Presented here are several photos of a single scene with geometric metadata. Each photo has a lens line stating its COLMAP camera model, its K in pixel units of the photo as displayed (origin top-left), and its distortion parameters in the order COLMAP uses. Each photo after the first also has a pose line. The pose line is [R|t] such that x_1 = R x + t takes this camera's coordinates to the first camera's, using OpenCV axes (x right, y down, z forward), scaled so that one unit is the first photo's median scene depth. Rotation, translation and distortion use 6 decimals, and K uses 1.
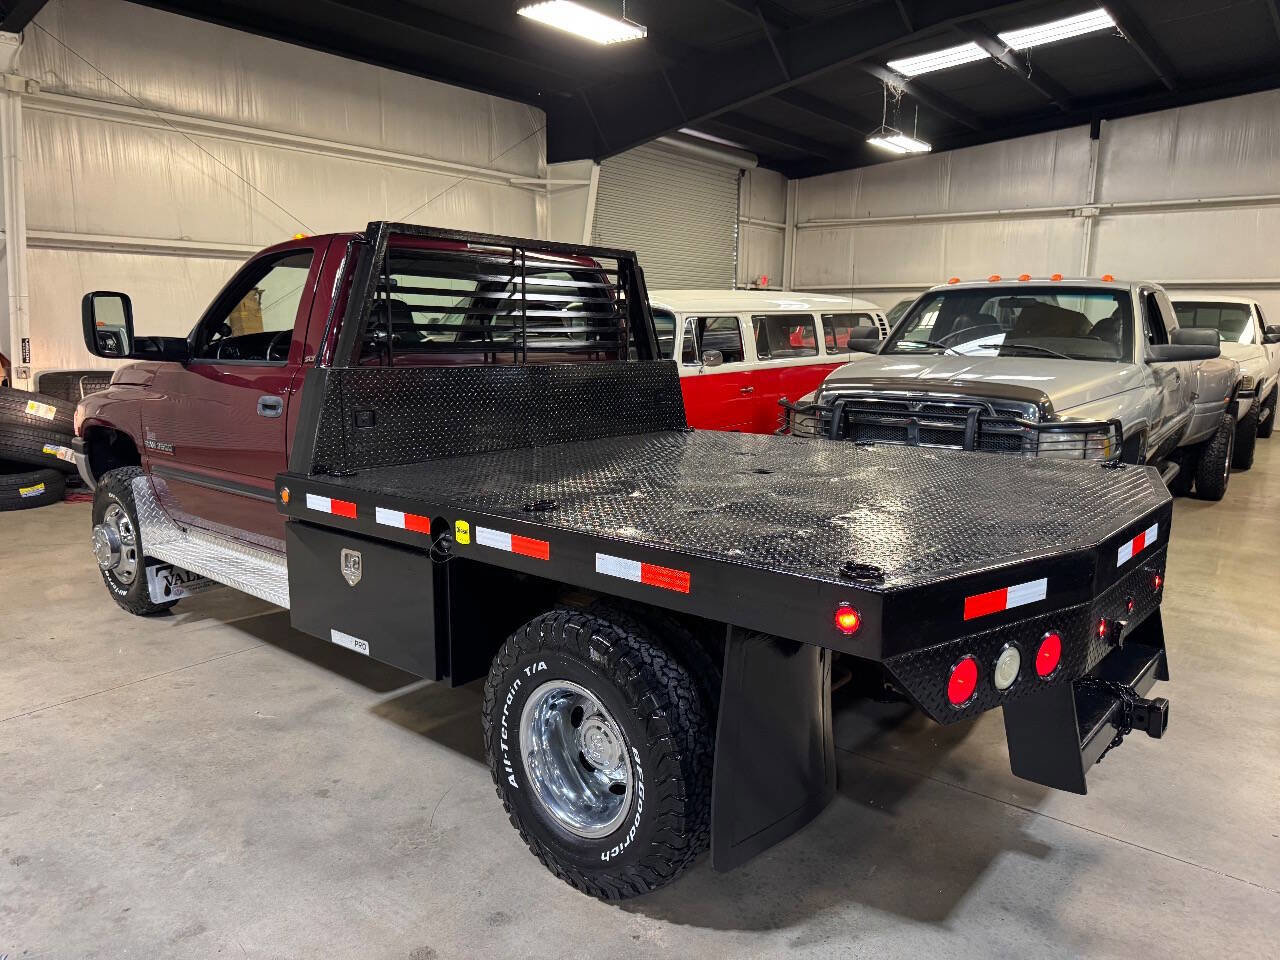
lens RADIAL K [[904.4, 0, 640.0], [0, 904.4, 480.0], [0, 0, 1]] dist [0.043100, -0.059771]
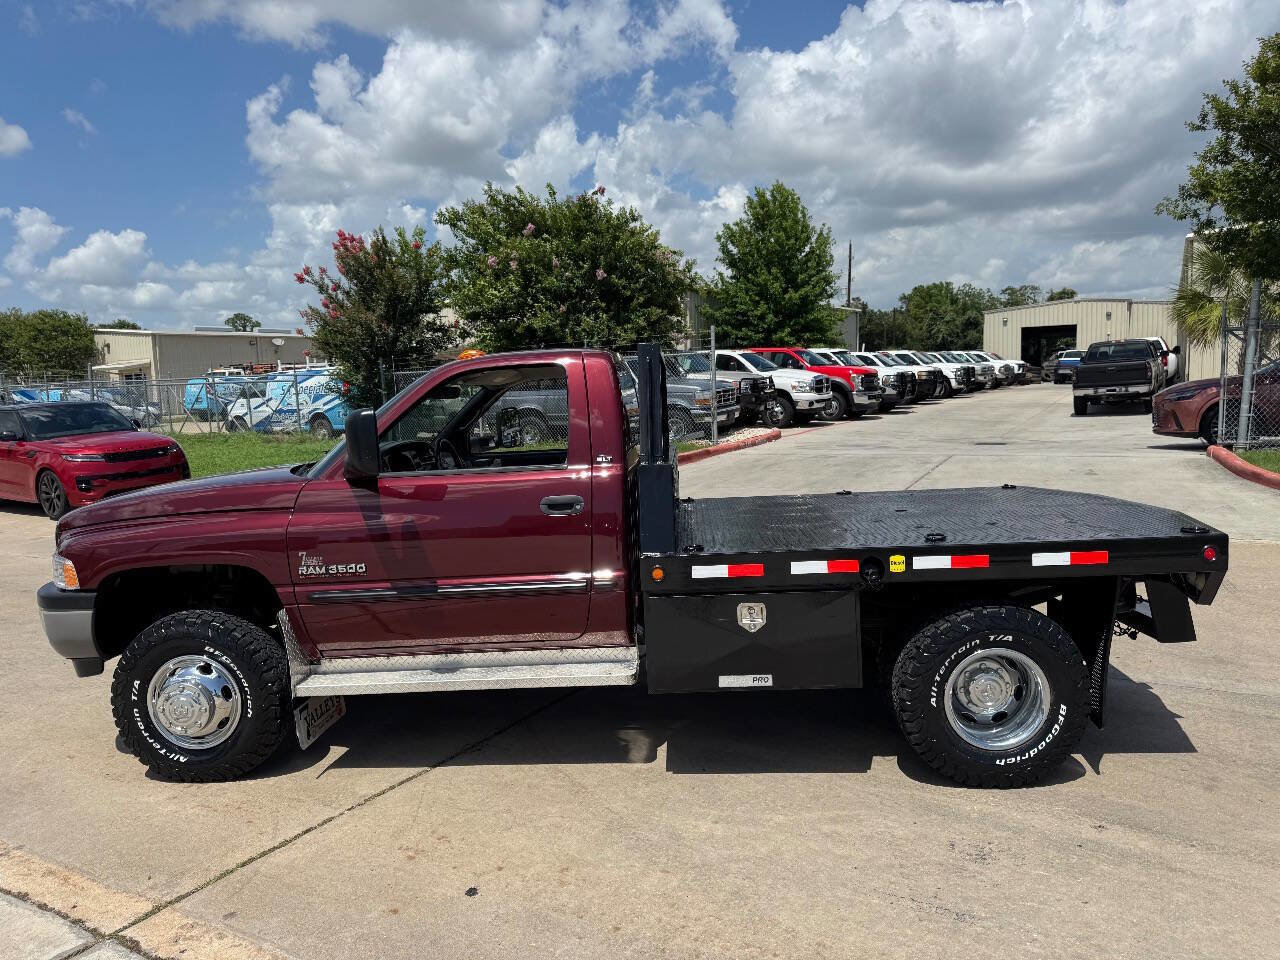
lens RADIAL K [[893.4, 0, 648.6], [0, 893.4, 495.0], [0, 0, 1]] dist [0.082579, -0.129007]
pose [[0.786537, -0.095687, 0.610085, -0.974870], [0.143990, 0.989109, -0.030501, -0.044678], [-0.600522, 0.111837, 0.791748, 0.084174]]
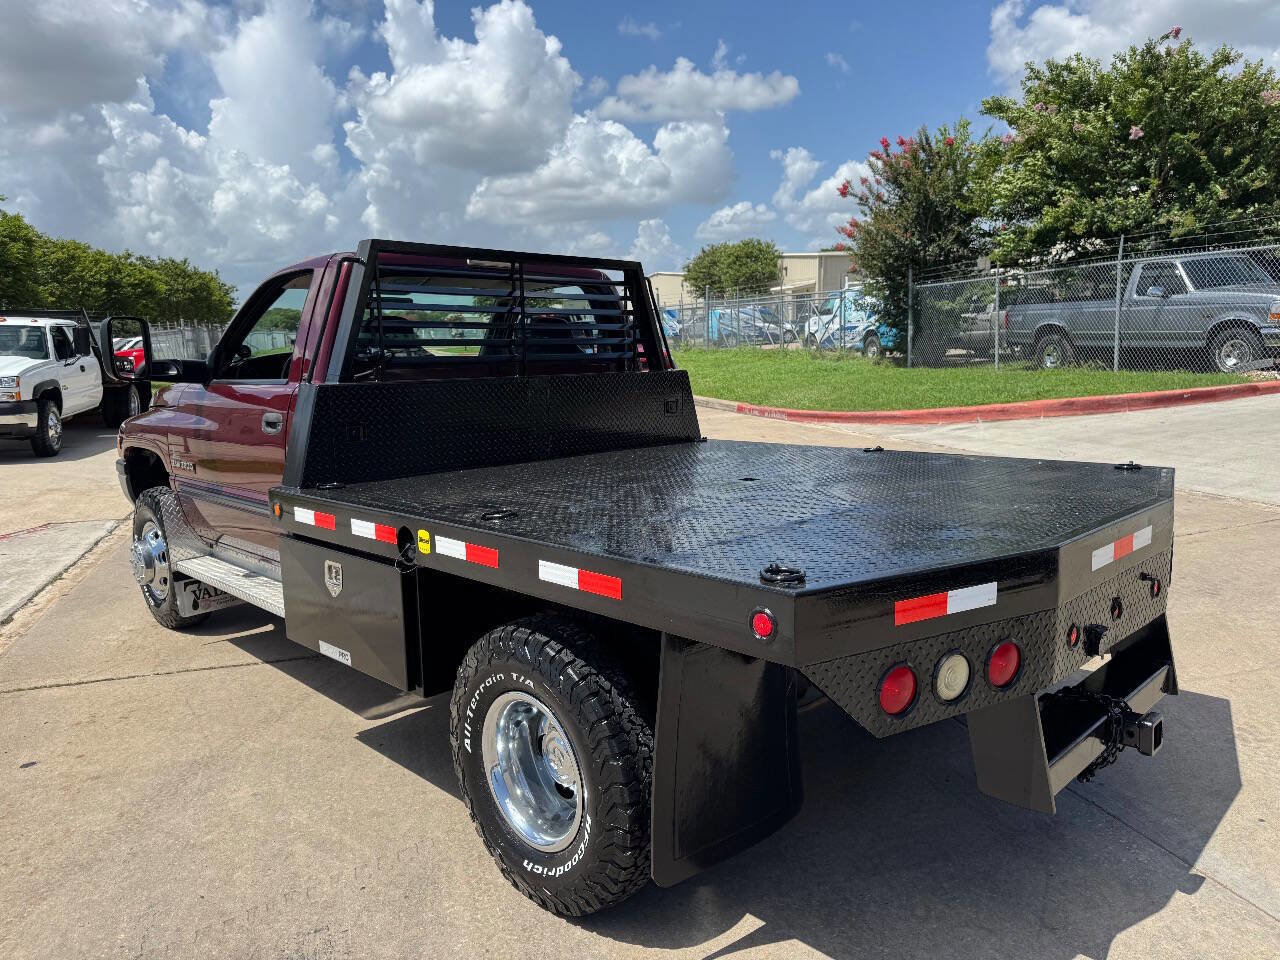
lens RADIAL K [[904.4, 0, 640.0], [0, 904.4, 480.0], [0, 0, 1]] dist [0.043100, -0.059771]
pose [[0.996160, -0.015410, -0.086189, 0.094206], [0.013739, 0.999707, -0.019954, 0.009226], [0.086472, 0.018693, 0.996079, 0.014642]]
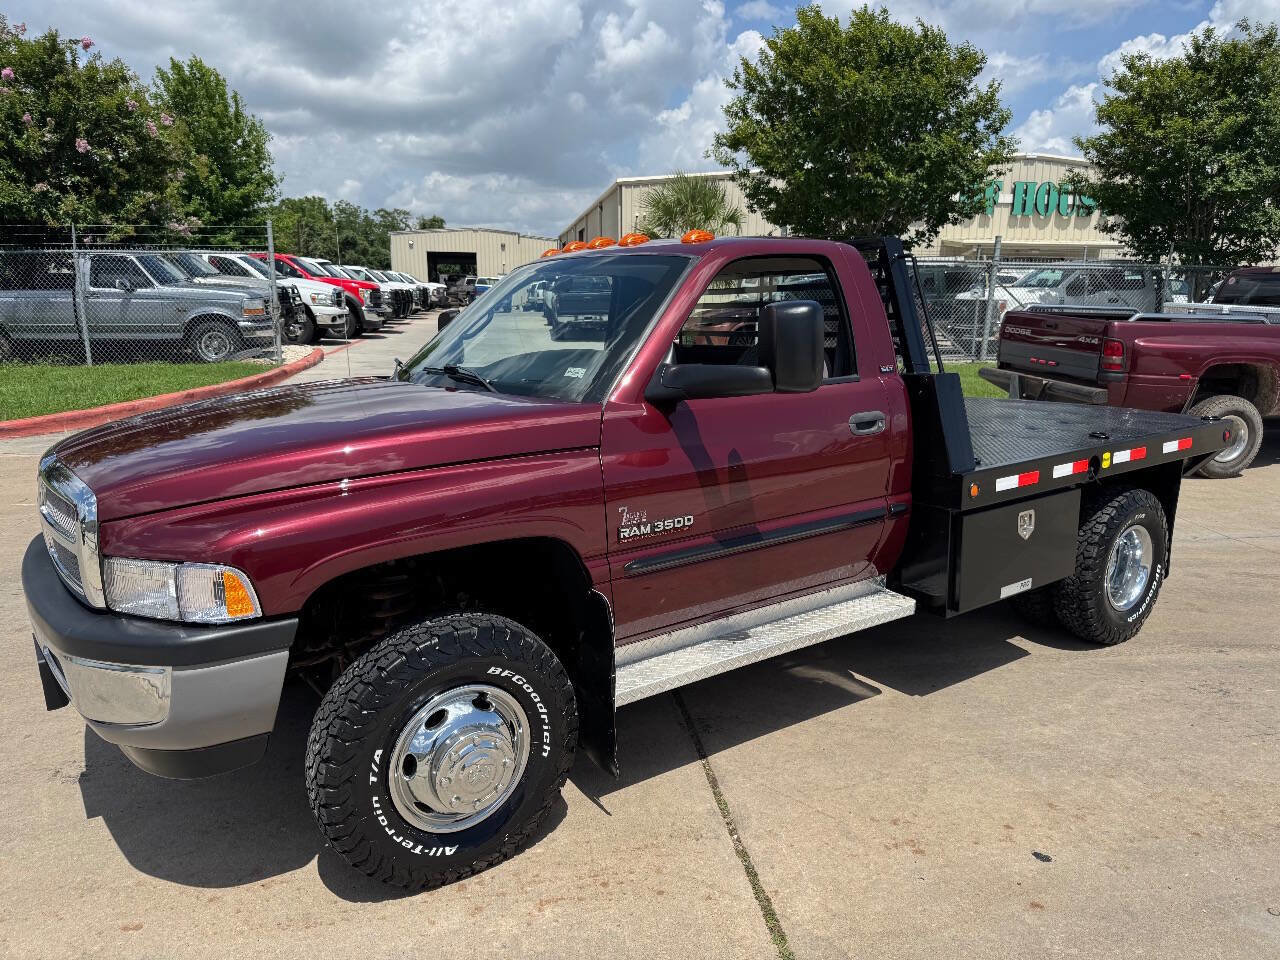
lens RADIAL K [[896.9, 0, 639.3], [0, 896.9, 490.0], [0, 0, 1]] dist [0.048923, -0.065339]
pose [[0.240799, -0.196460, 0.950484, -1.360315], [0.173971, 0.972176, 0.156869, -0.199949], [-0.954856, 0.127583, 0.268278, 0.983408]]
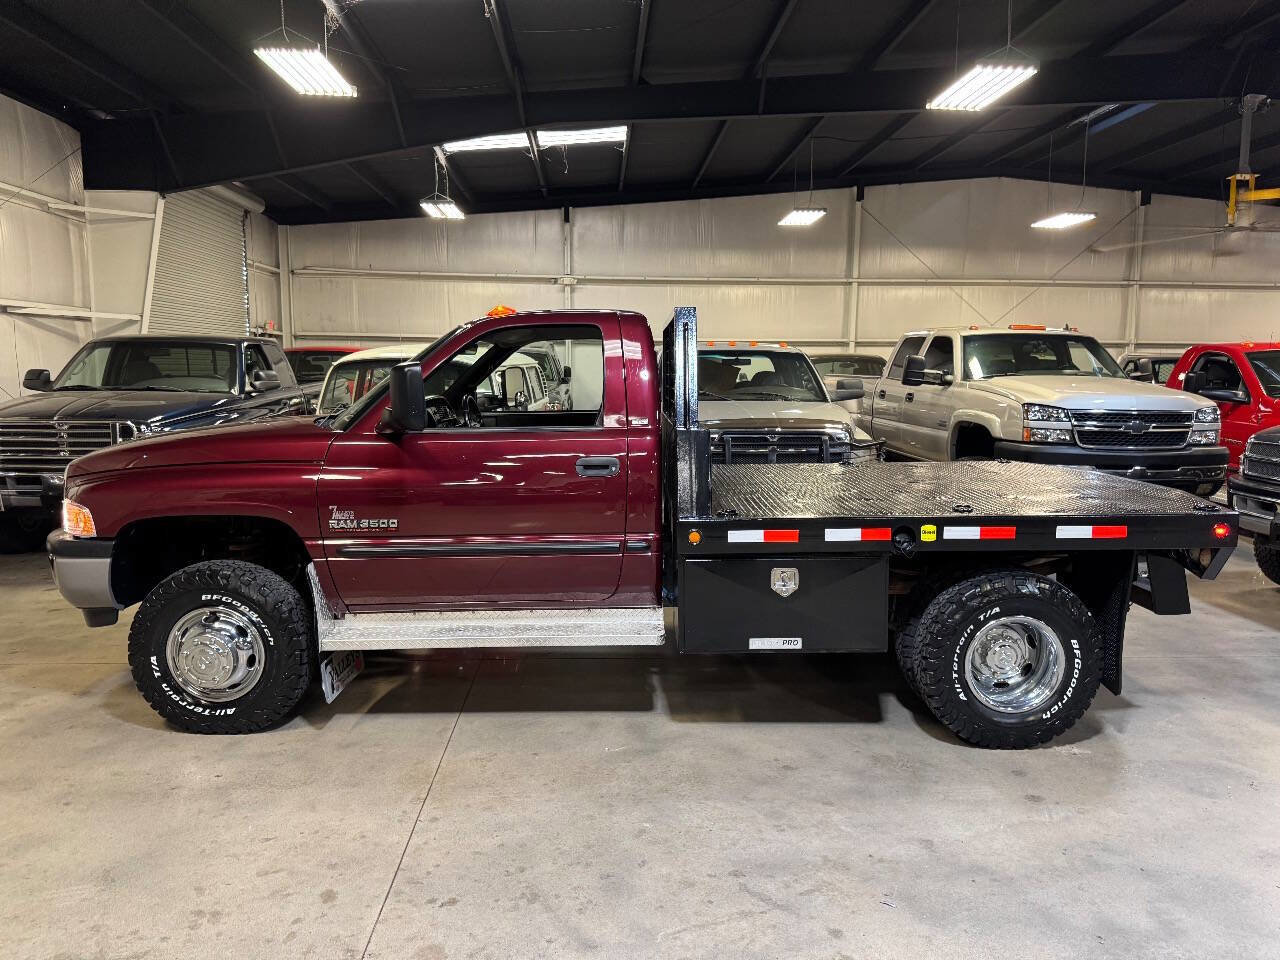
lens RADIAL K [[896.9, 0, 639.3], [0, 896.9, 490.0], [0, 0, 1]] dist [0.048923, -0.065339]
pose [[0.755400, -0.093848, 0.648508, -1.067635], [0.115724, 0.993241, 0.008936, -0.056007], [-0.644964, 0.068298, 0.761155, 0.145181]]
